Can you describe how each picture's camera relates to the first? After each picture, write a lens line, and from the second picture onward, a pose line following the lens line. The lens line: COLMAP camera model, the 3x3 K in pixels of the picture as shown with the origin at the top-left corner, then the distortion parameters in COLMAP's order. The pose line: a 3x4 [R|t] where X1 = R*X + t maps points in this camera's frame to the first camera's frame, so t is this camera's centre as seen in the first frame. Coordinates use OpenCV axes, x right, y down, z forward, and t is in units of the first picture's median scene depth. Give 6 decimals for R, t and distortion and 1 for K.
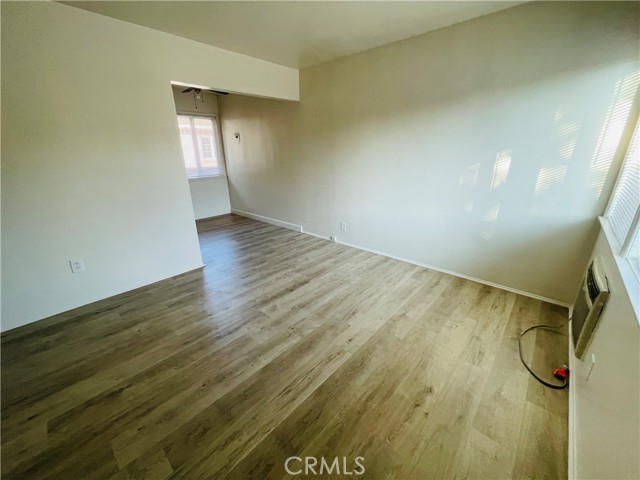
lens RADIAL K [[257.7, 0, 315.0], [0, 257.7, 239.3], [0, 0, 1]] dist [-0.004896, 0.002377]
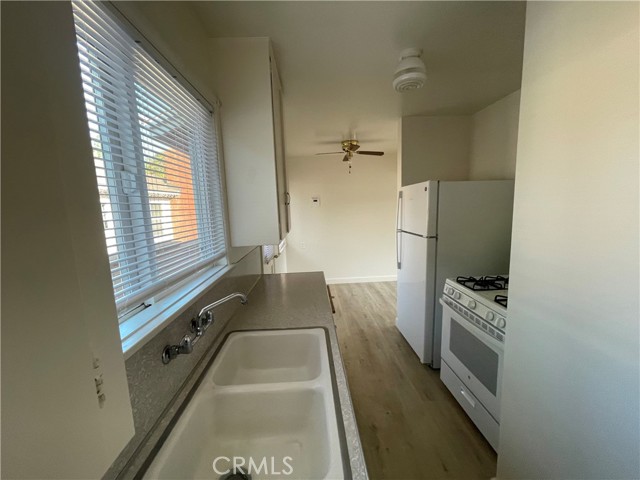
lens RADIAL K [[257.7, 0, 318.8], [0, 257.7, 240.1], [0, 0, 1]] dist [-0.004896, 0.002377]
pose [[0.707367, -0.102705, 0.699345, -1.951811], [0.257786, 0.958728, -0.119945, -0.285660], [-0.658163, 0.265126, 0.704649, 0.730472]]
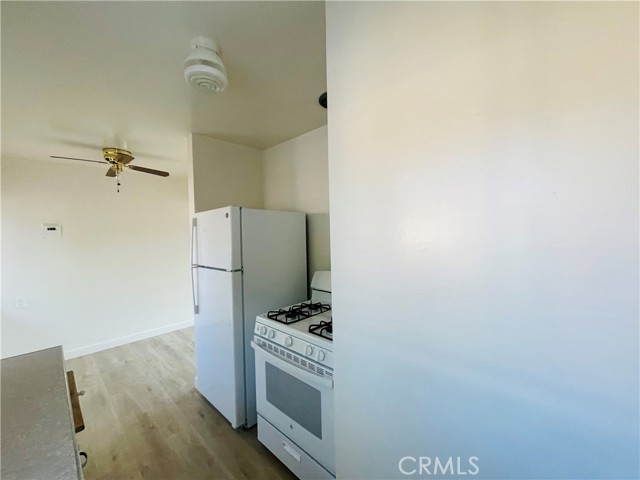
lens RADIAL K [[257.7, 0, 319.1], [0, 257.7, 240.7], [0, 0, 1]] dist [-0.004896, 0.002377]
pose [[0.011461, -0.009334, 0.999891, -1.821007], [0.355630, 0.934615, 0.004648, -0.300736], [-0.934557, 0.355538, 0.014031, 0.824533]]
